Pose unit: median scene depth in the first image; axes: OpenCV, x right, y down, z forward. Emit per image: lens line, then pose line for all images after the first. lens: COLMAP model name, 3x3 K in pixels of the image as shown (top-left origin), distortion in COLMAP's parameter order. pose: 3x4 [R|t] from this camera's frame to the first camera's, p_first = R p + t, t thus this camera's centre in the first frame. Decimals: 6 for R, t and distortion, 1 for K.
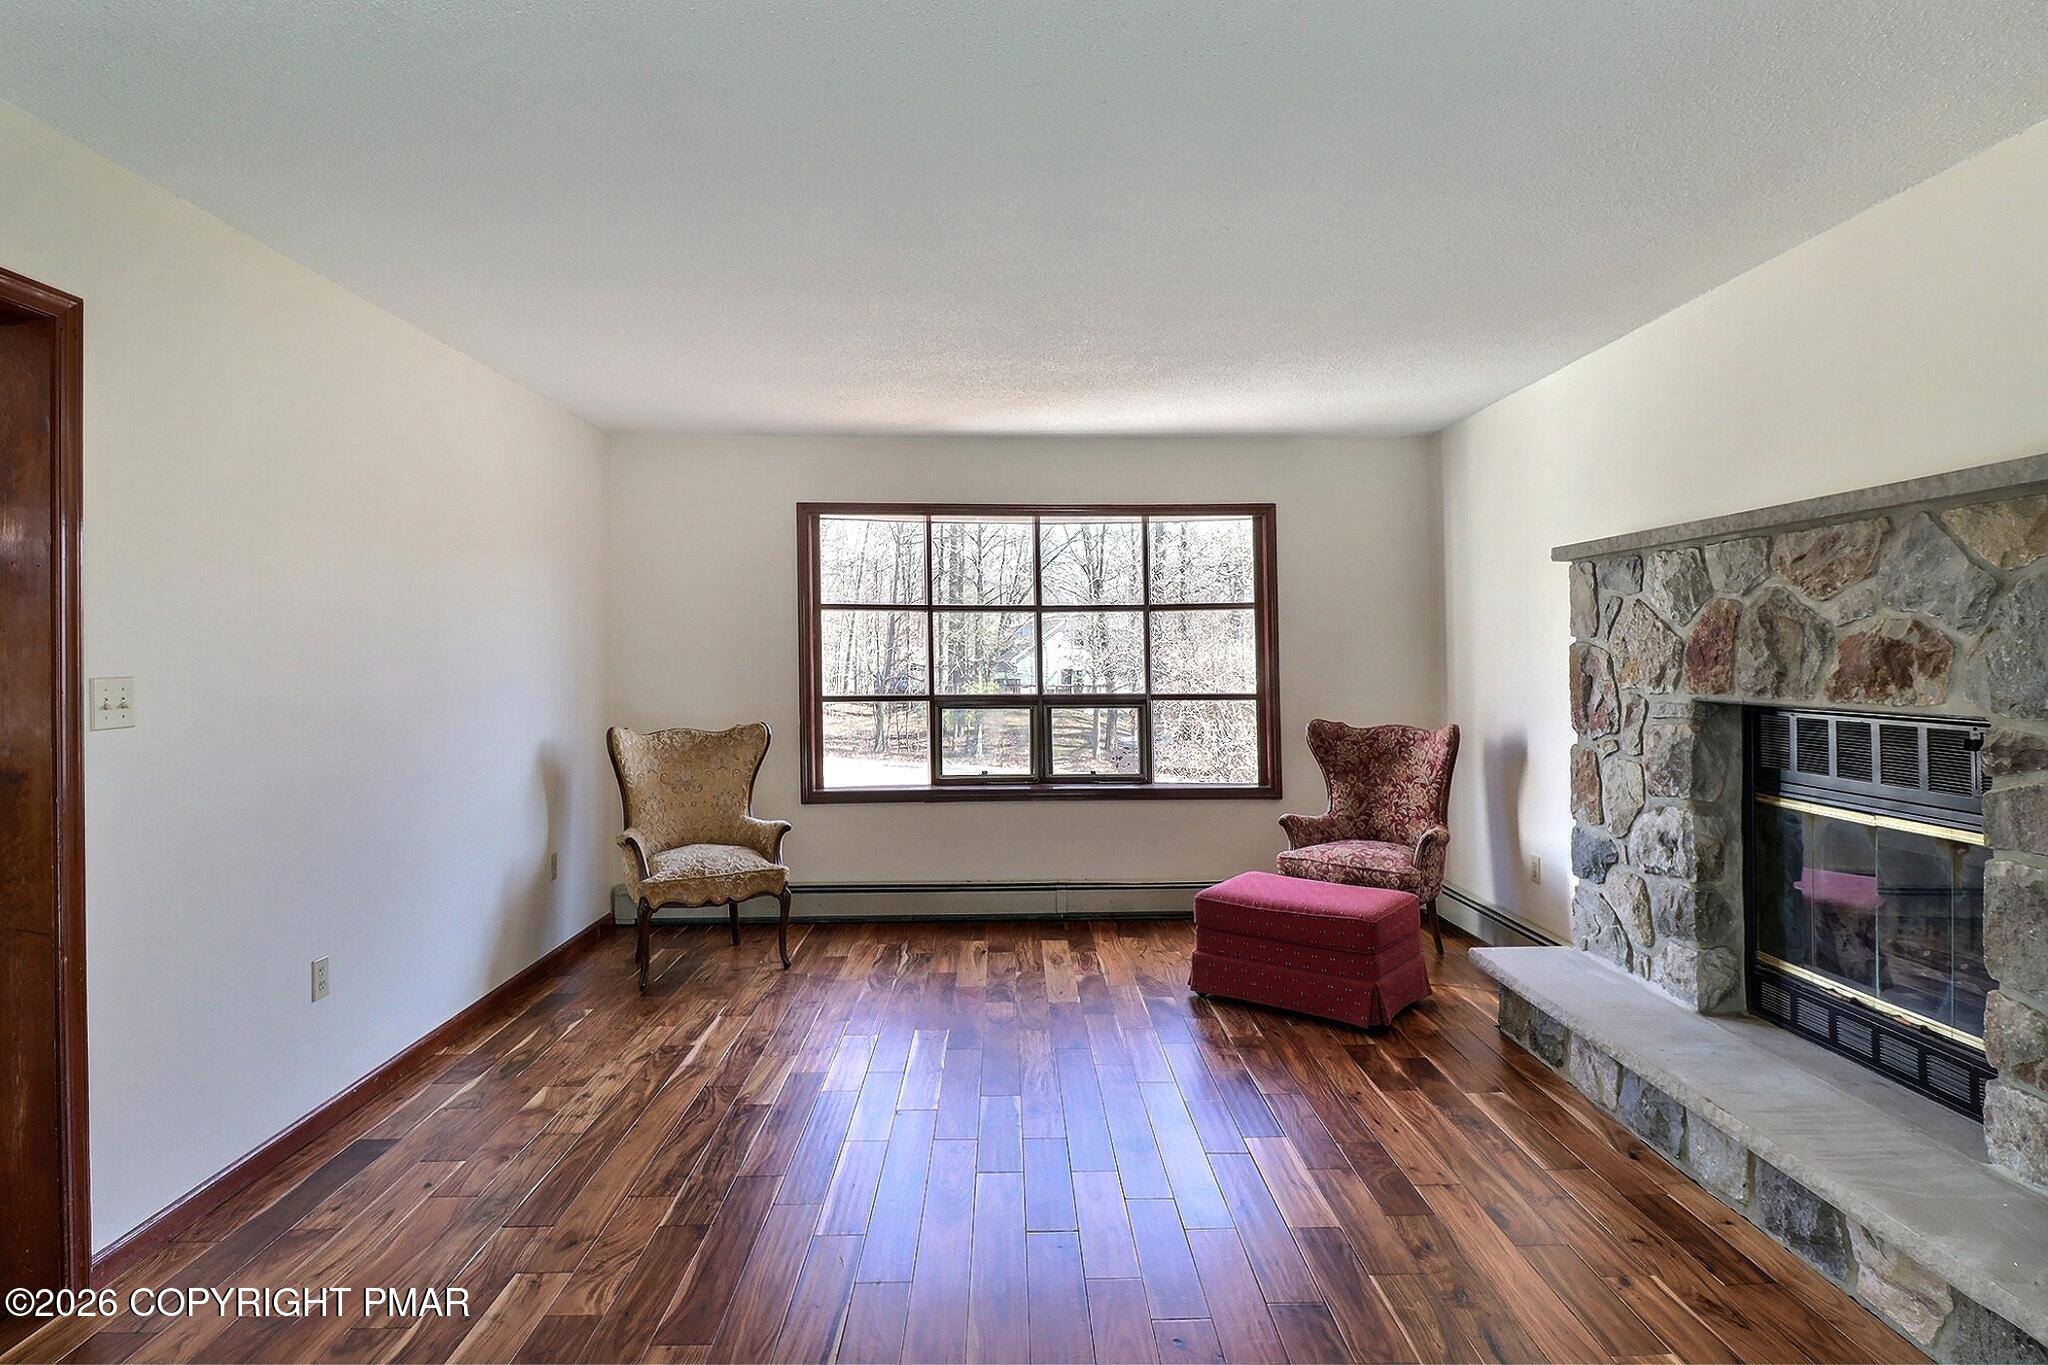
lens RADIAL K [[1181.2, 0, 988.9], [0, 1181.2, 597.6], [0, 0, 1]] dist [0.000254, -0.004665]
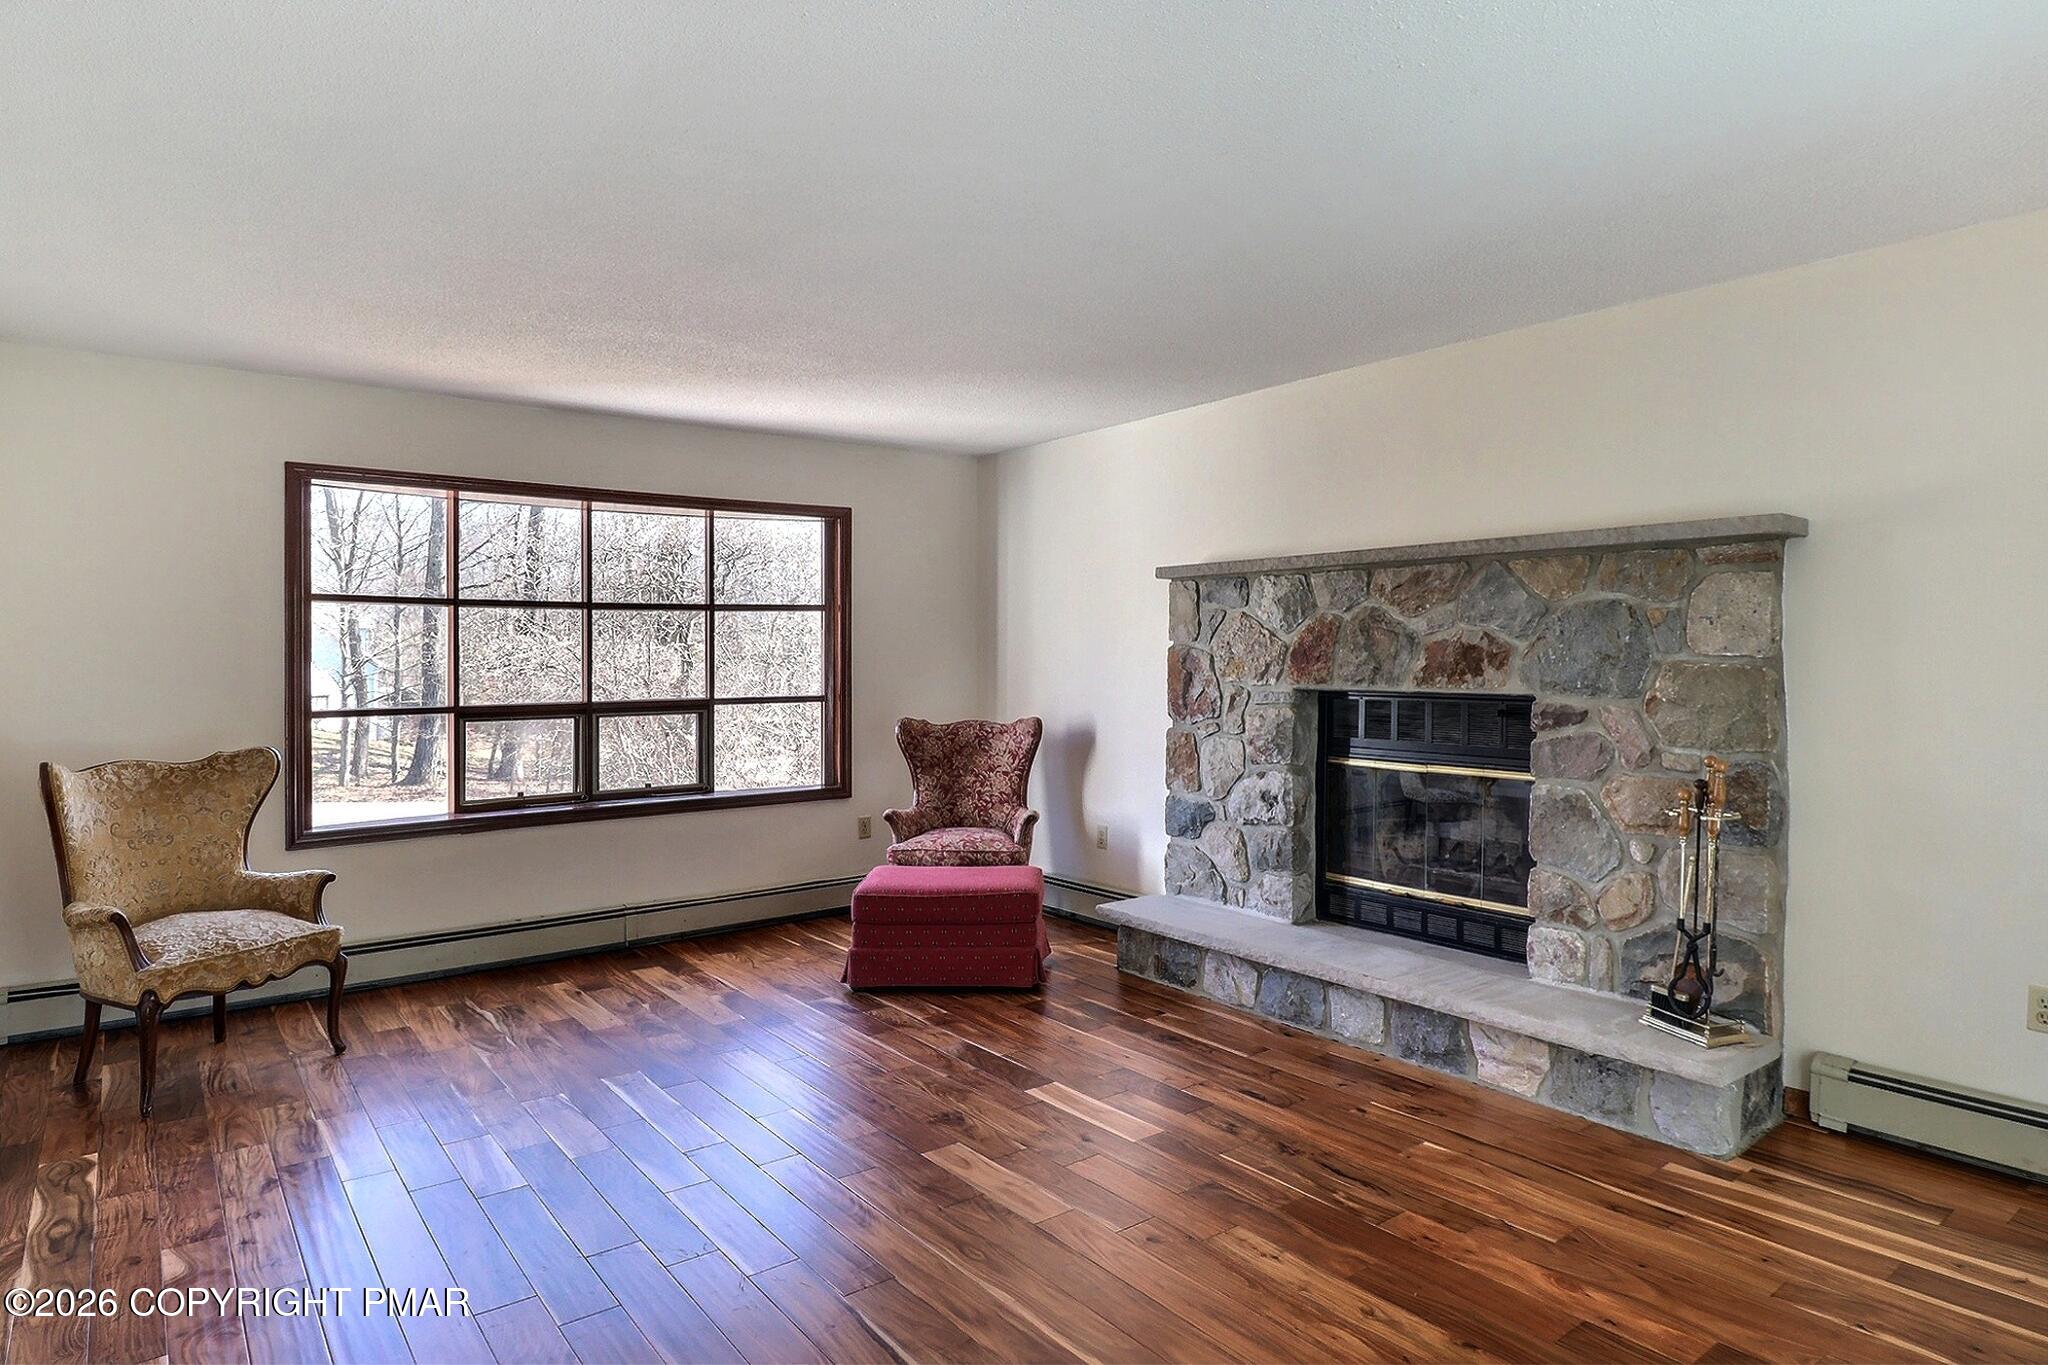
lens RADIAL K [[1218.8, 0, 1117.4], [0, 1218.8, 626.0], [0, 0, 1]] dist [0.014522, -0.016243]
pose [[0.781649, 0.012693, 0.623590, -0.348950], [-0.026668, 0.999559, 0.013082, 0.002758], [-0.623149, -0.026856, 0.781642, 0.047961]]
